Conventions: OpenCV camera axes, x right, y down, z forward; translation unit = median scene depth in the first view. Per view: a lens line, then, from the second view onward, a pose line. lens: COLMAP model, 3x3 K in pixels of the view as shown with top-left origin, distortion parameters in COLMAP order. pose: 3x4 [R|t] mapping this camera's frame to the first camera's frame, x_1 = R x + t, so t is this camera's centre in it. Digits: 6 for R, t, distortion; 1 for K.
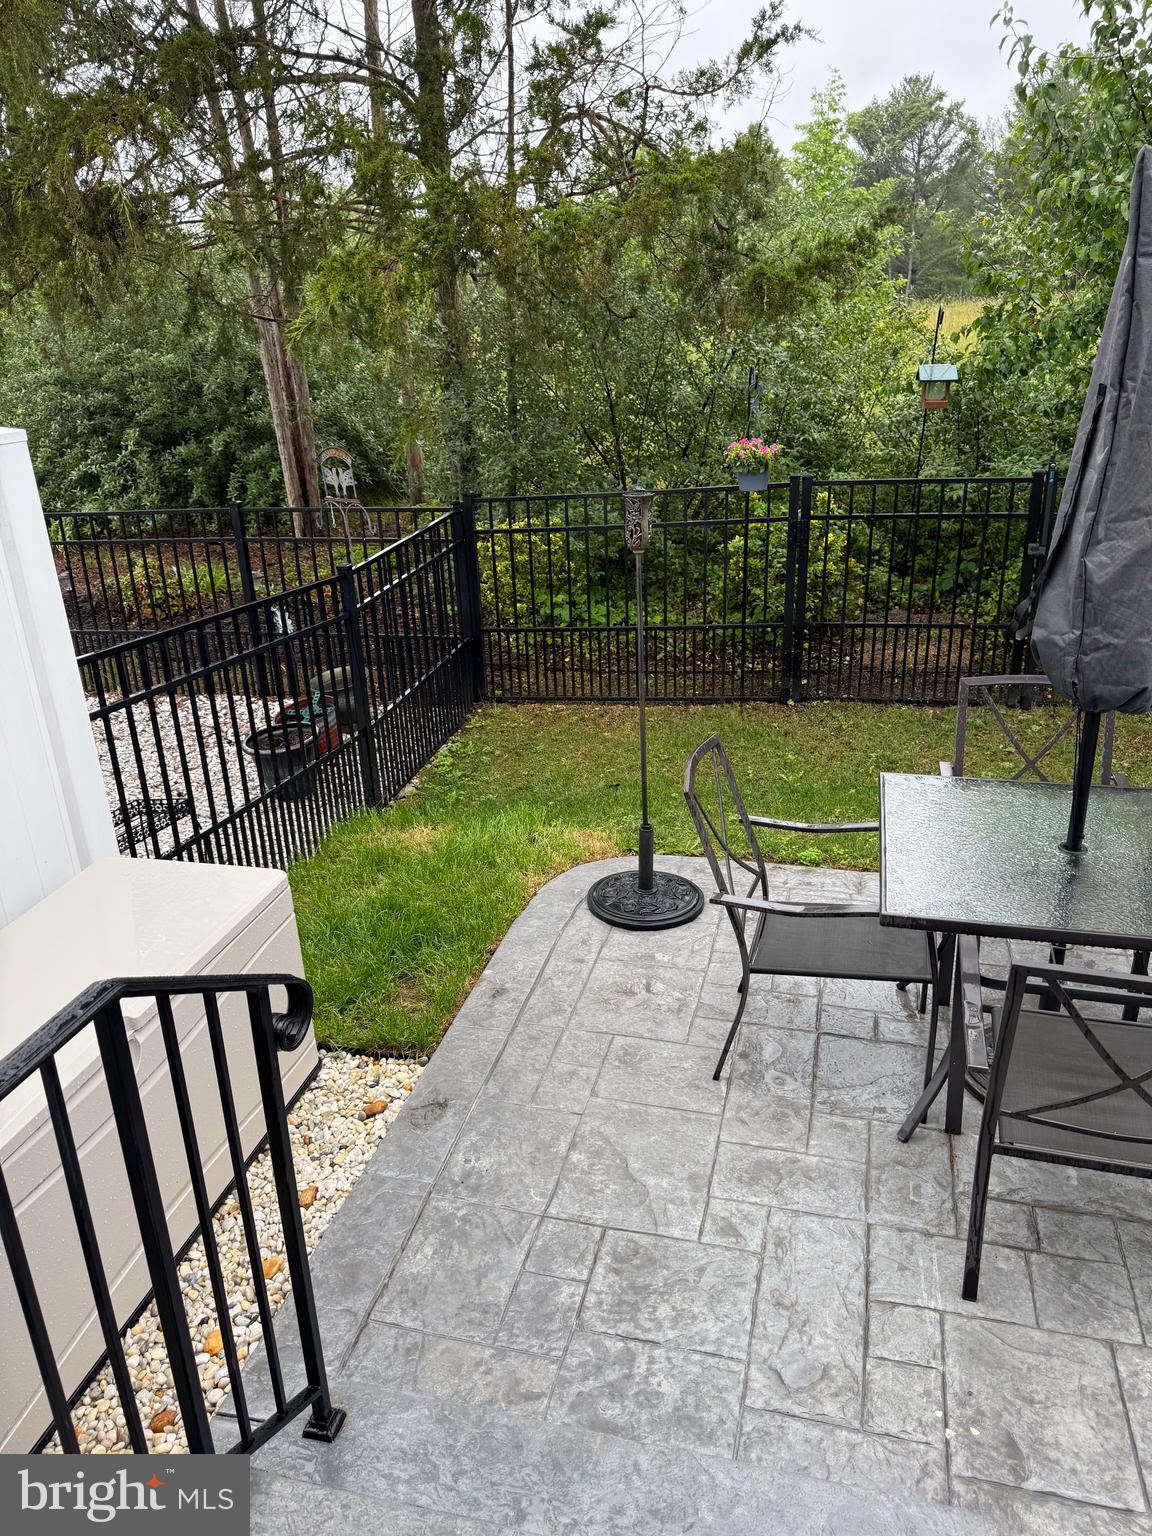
lens RADIAL K [[1105.9, 0, 576.0], [0, 1105.9, 768.0], [0, 0, 1]] dist [-0.003521, -0.002420]
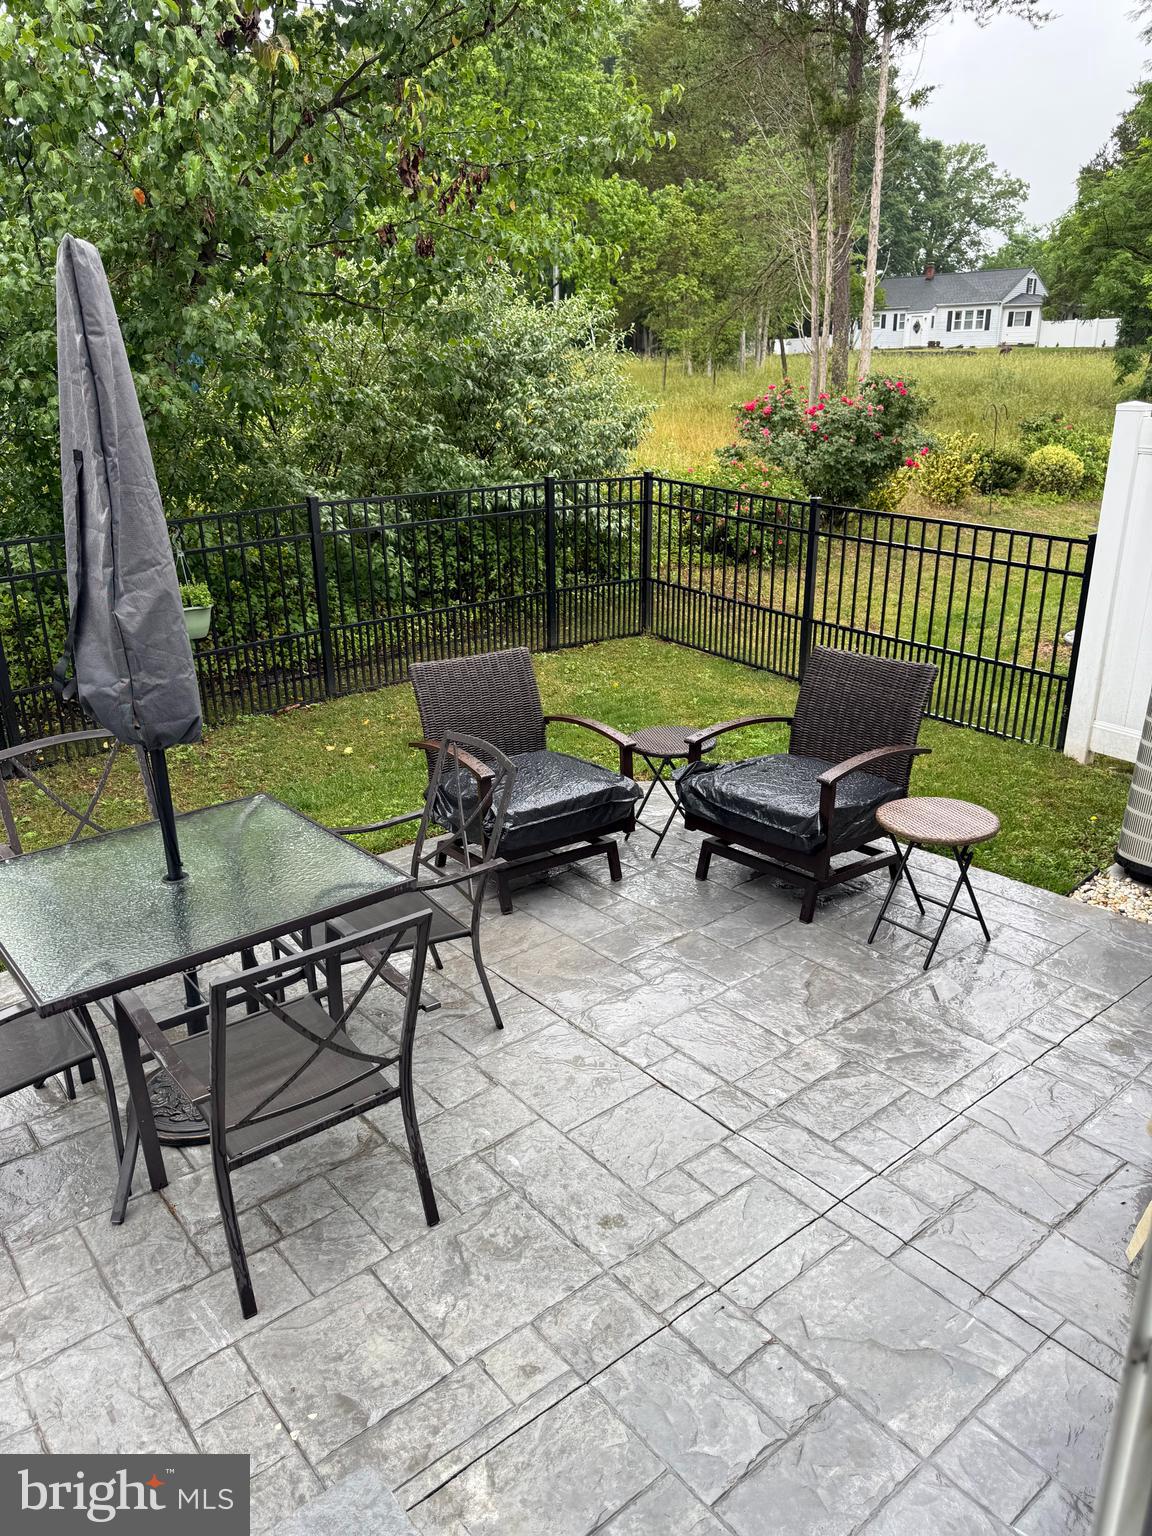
lens RADIAL K [[1102.0, 0, 576.0], [0, 1102.0, 768.0], [0, 0, 1]] dist [0.095871, -0.147225]
pose [[0.571378, -0.249107, 0.781967, -0.152878], [0.290883, 0.952434, 0.090865, -0.014494], [-0.767408, 0.175542, 0.616661, 0.026776]]
